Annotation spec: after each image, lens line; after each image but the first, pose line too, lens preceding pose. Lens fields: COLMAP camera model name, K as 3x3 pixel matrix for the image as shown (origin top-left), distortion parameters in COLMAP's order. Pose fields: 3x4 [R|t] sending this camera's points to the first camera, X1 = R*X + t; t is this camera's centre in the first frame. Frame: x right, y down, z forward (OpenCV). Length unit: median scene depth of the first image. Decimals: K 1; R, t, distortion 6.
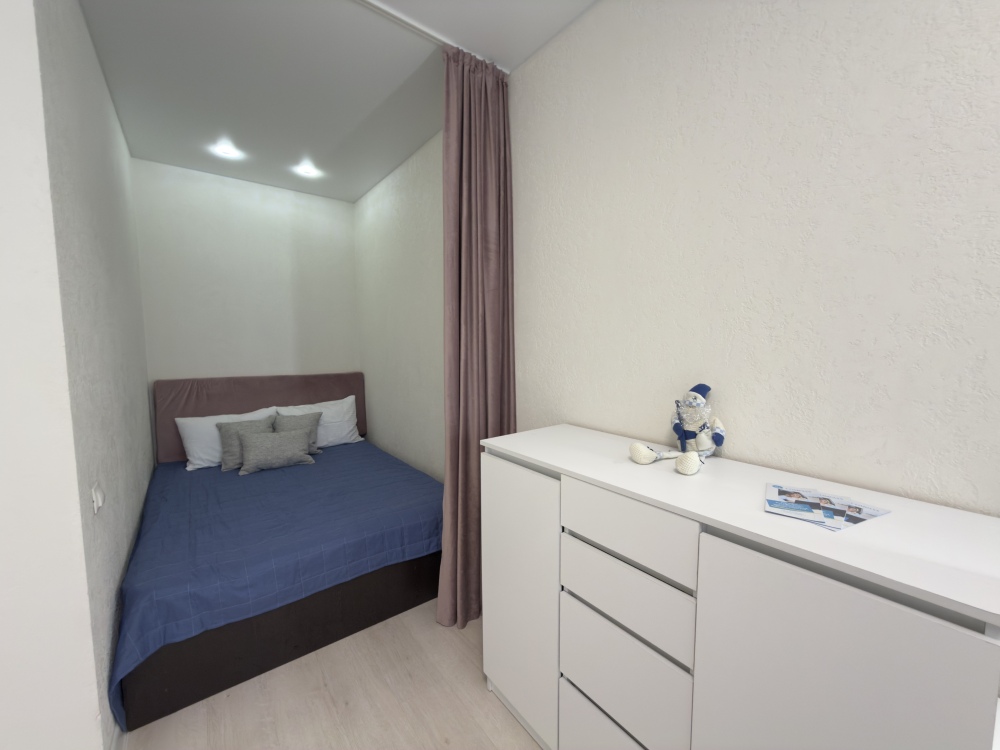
lens RADIAL K [[399.9, 0, 501.7], [0, 399.9, 374.6], [0, 0, 1]] dist [-0.001701, 0.000971]
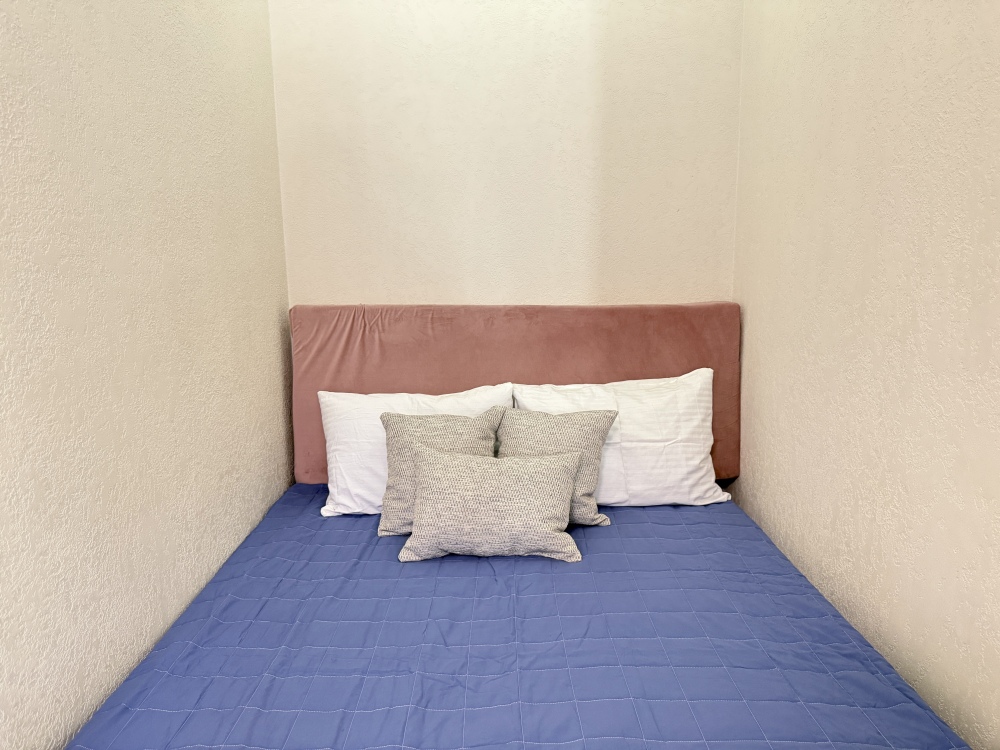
lens RADIAL K [[713.3, 0, 502.9], [0, 713.3, 376.9], [0, 0, 1]] dist [0.035074, -0.031386]
pose [[0.790304, 0.091543, -0.605838, -0.156776], [-0.038295, 0.994223, 0.100273, 0.003750], [0.611517, -0.056046, 0.789244, 0.468232]]
